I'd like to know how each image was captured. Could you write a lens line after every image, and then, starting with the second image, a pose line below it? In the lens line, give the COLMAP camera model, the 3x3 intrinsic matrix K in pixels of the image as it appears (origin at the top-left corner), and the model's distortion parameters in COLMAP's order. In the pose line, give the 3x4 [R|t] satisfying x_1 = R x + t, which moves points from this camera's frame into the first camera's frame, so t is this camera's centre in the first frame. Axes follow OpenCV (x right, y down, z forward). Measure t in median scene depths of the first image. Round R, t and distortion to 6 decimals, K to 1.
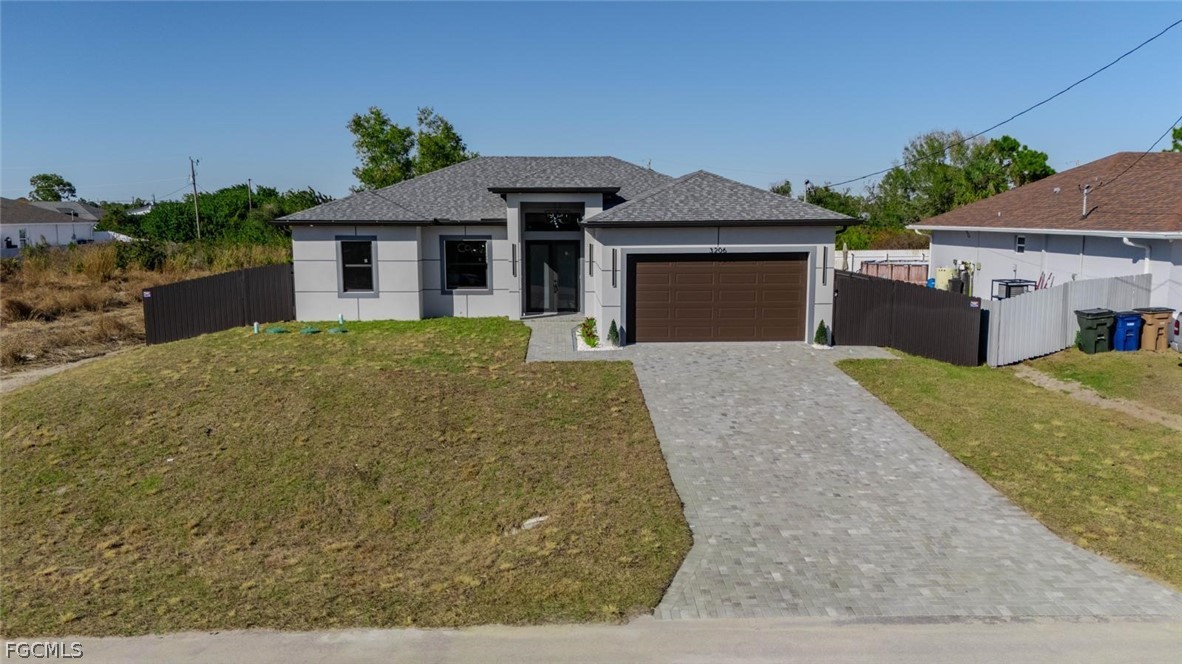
lens RADIAL K [[874.3, 0, 591.0], [0, 874.3, 332.0], [0, 0, 1]] dist [0.056618, -0.057411]
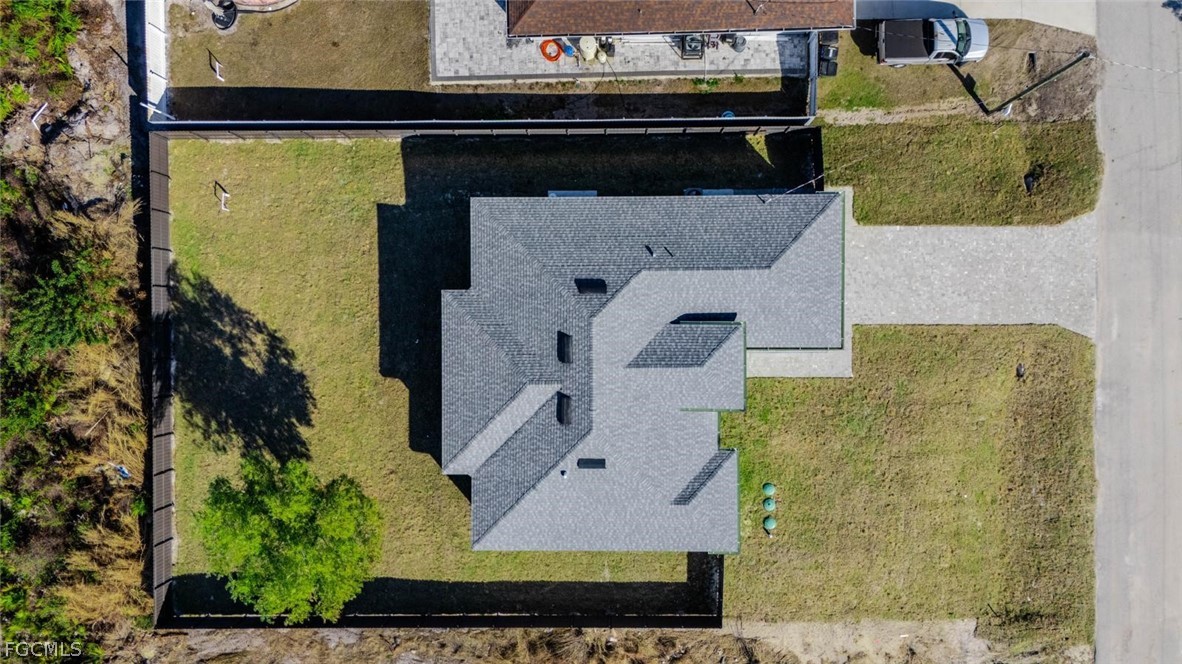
lens RADIAL K [[874.3, 0, 591.0], [0, 874.3, 332.0], [0, 0, 1]] dist [0.056618, -0.057411]
pose [[0.035188, -0.999327, -0.010339, 0.025456], [0.154516, -0.004781, 0.987979, -1.891264], [-0.987363, -0.036363, 0.154244, 1.178238]]
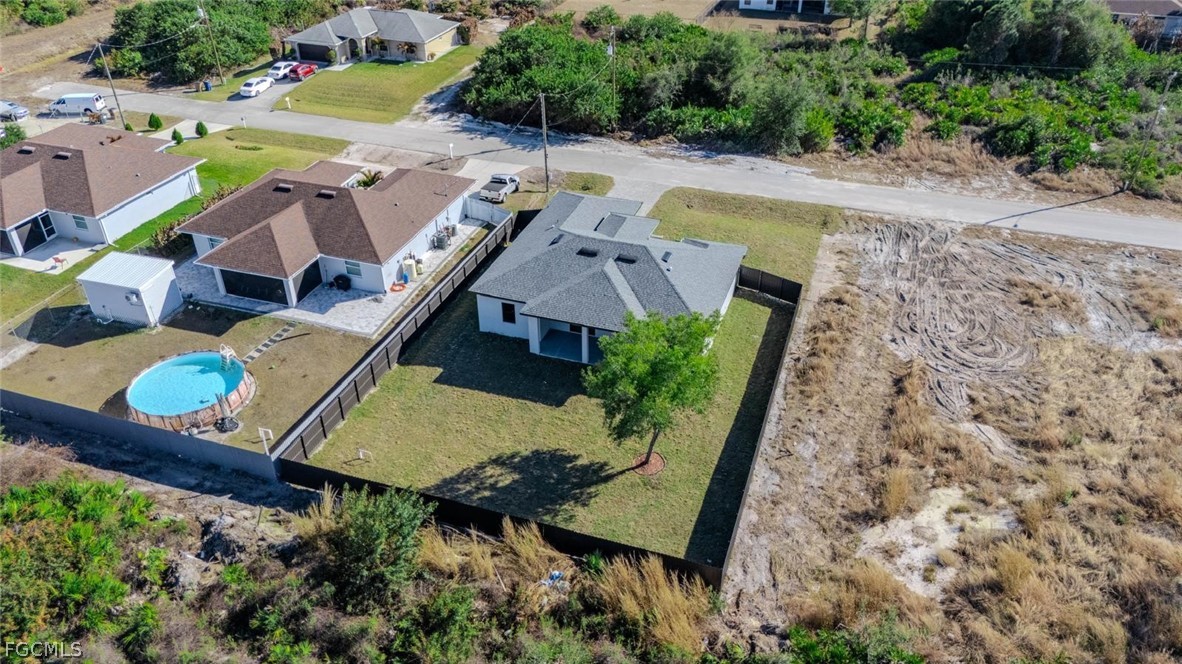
lens RADIAL K [[874.3, 0, 591.0], [0, 874.3, 332.0], [0, 0, 1]] dist [0.056618, -0.057411]
pose [[-0.930678, -0.195779, 0.309045, -0.849103], [0.055215, 0.759909, 0.647680, -1.717708], [-0.361648, 0.619845, -0.696421, 3.359618]]
